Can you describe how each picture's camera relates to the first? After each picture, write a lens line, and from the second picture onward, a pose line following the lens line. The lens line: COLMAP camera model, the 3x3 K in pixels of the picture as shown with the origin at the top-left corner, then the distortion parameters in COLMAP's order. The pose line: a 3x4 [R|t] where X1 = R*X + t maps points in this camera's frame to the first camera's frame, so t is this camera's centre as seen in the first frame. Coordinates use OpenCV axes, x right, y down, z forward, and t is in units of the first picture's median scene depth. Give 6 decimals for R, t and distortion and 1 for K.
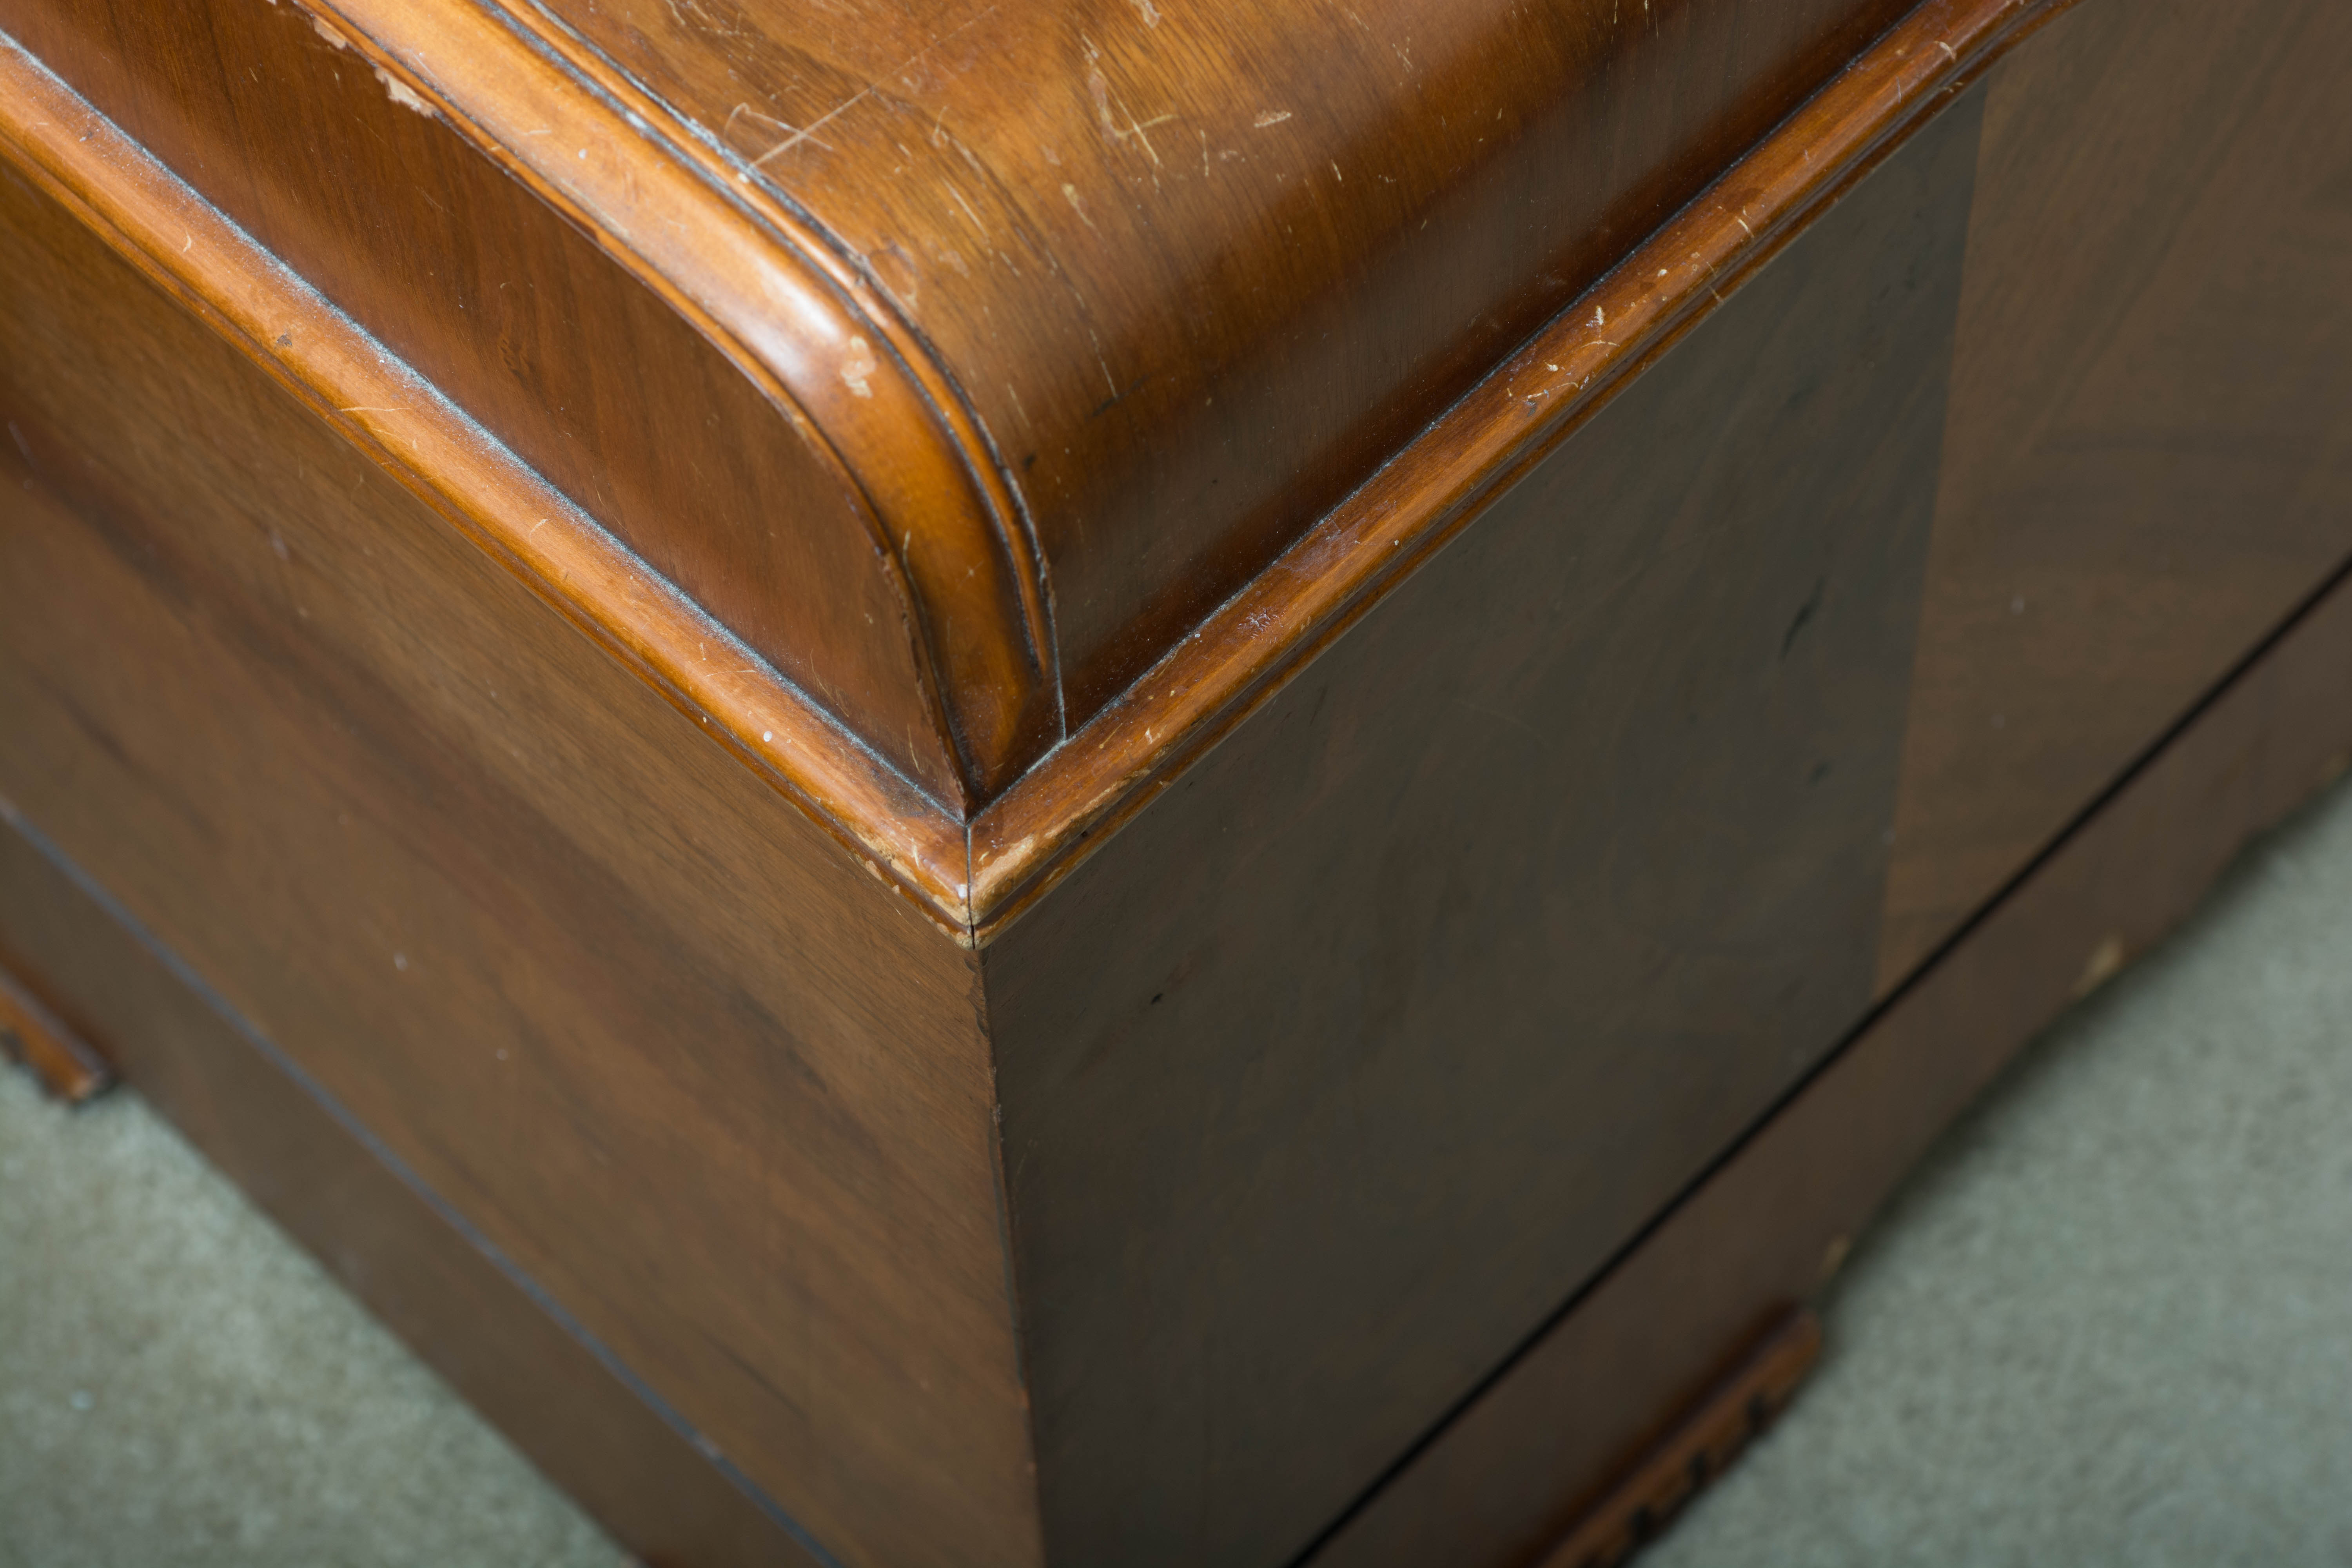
lens RADIAL K [[6363.7, 0, 1178.0], [0, 6363.7, 784.6], [0, 0, 1]] dist [0.043766, 0.000000]
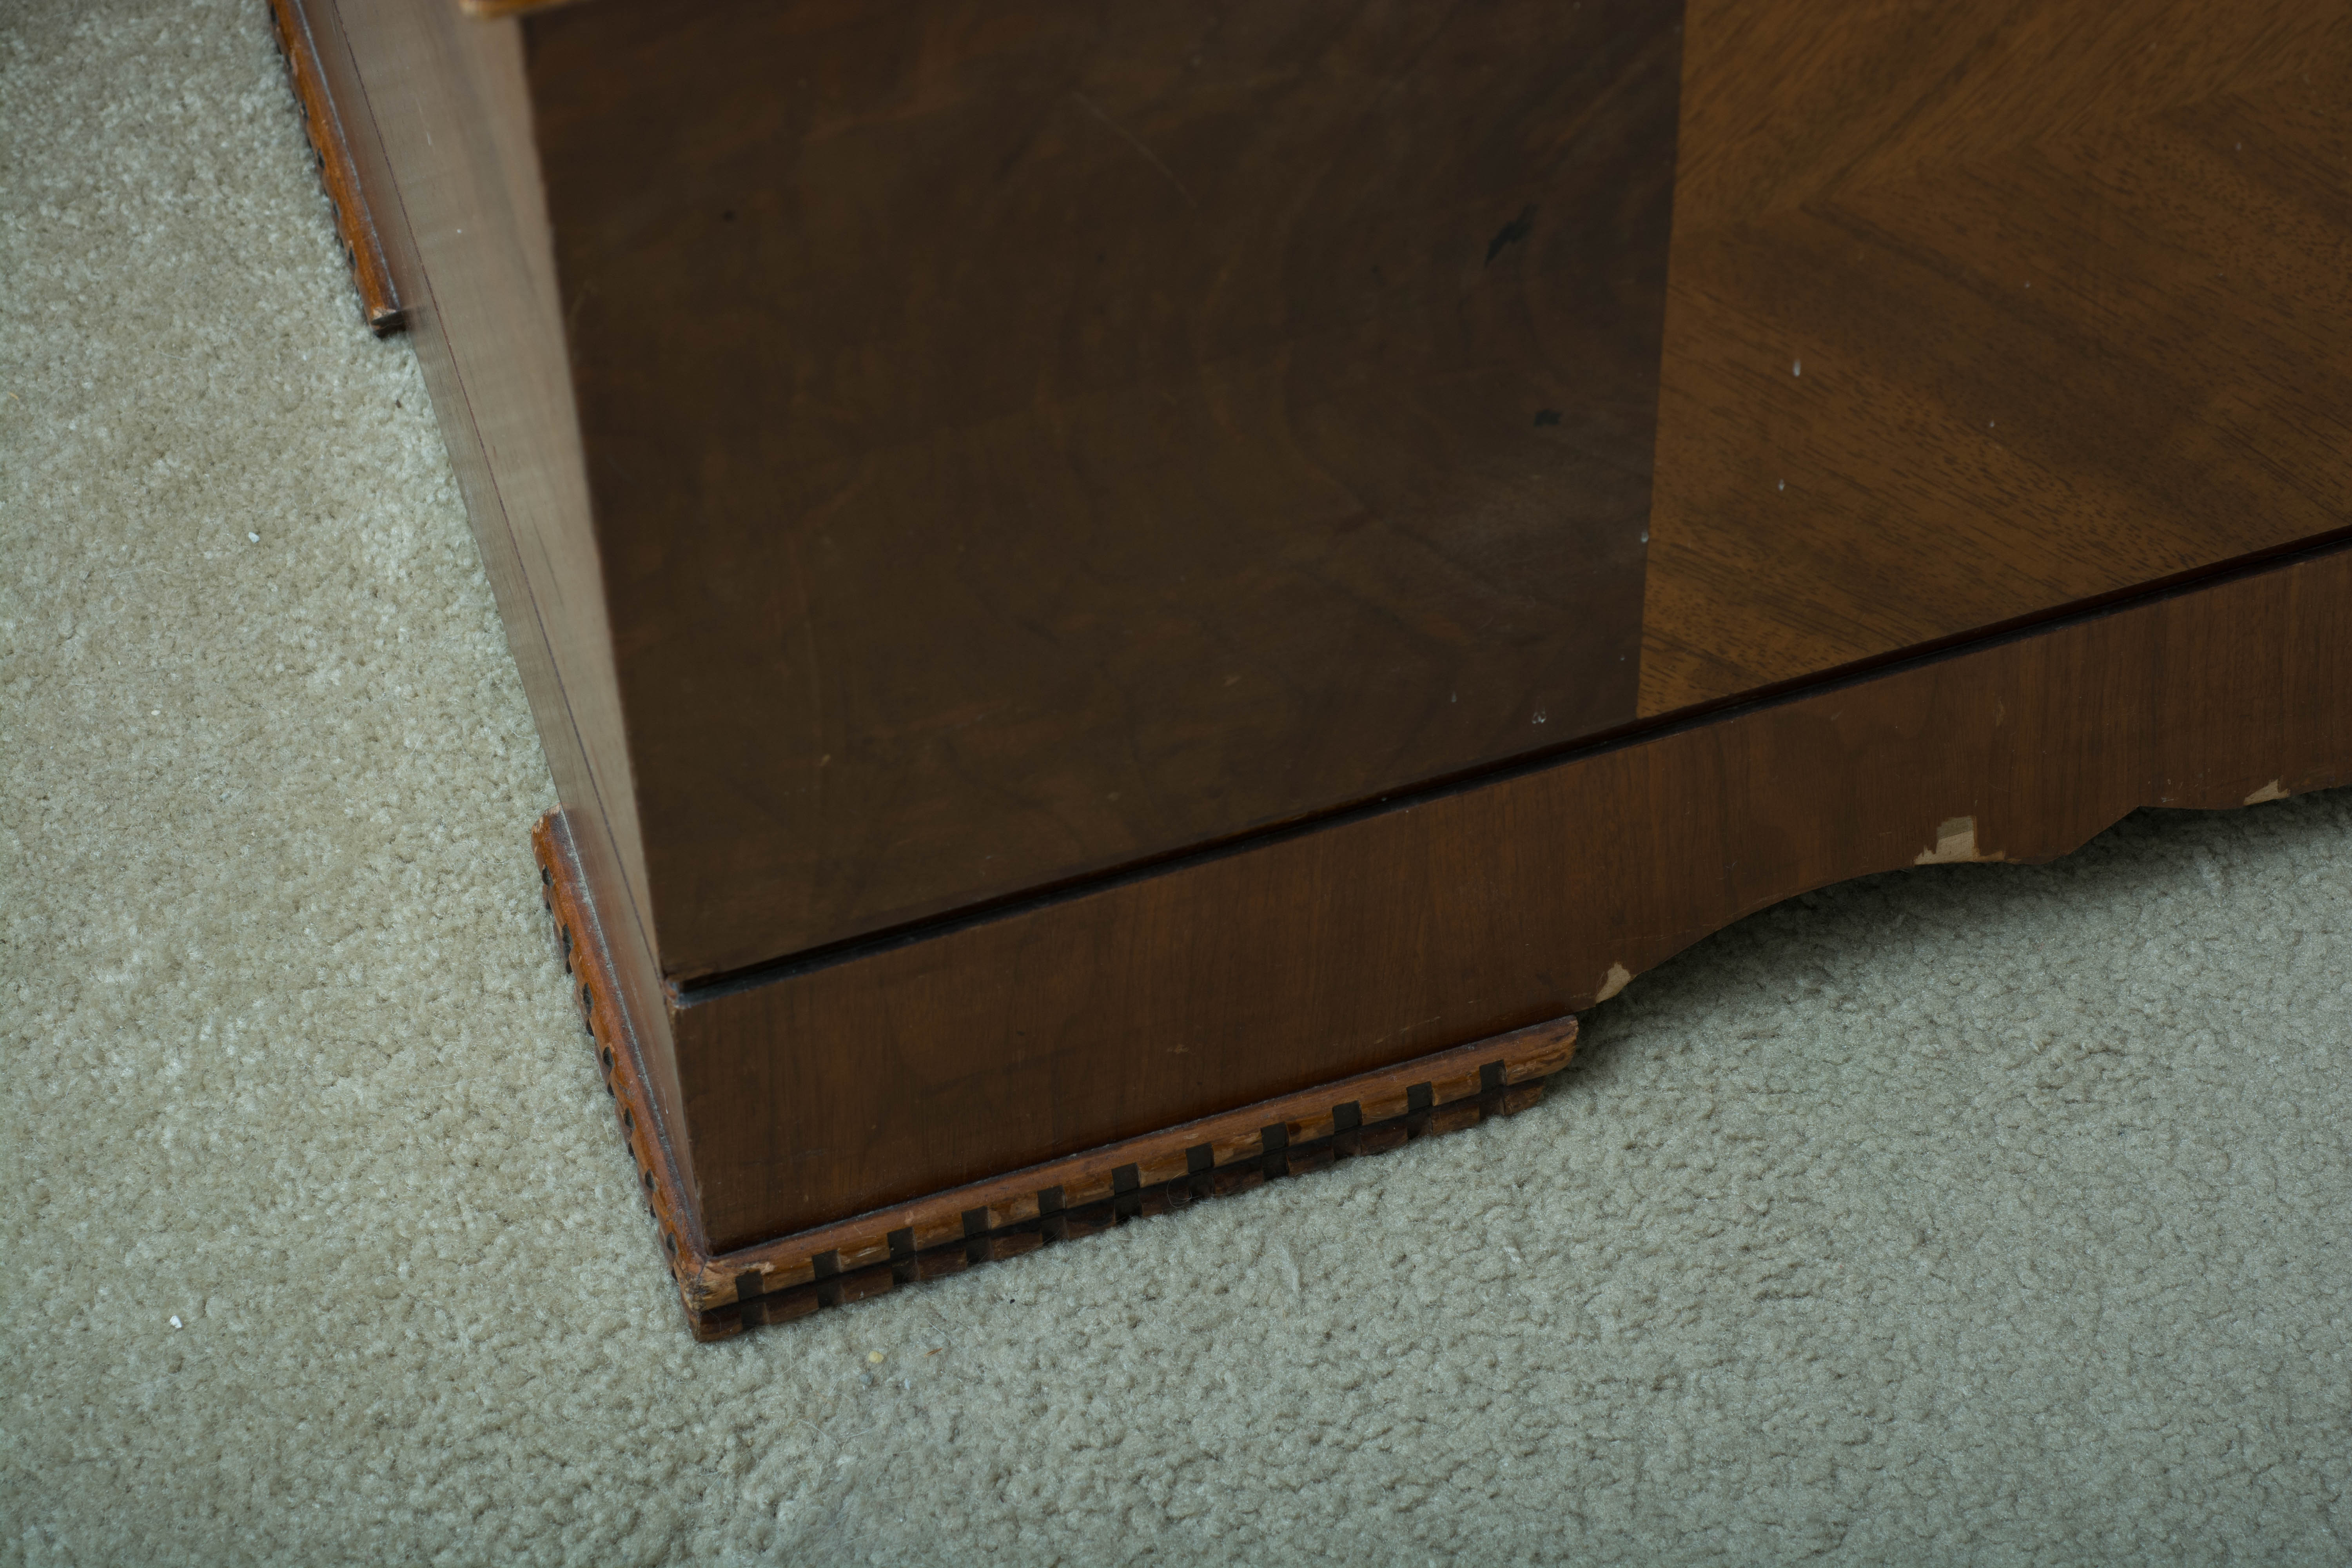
lens RADIAL K [[6363.7, 0, 1181.3], [0, 6363.7, 788.2], [0, 0, 1]] dist [0.043766, 0.000000]
pose [[0.884589, 0.380210, -0.270080, 0.319919], [-0.395597, 0.918420, -0.002770, 0.075065], [0.246993, 0.109293, 0.962834, -0.091411]]
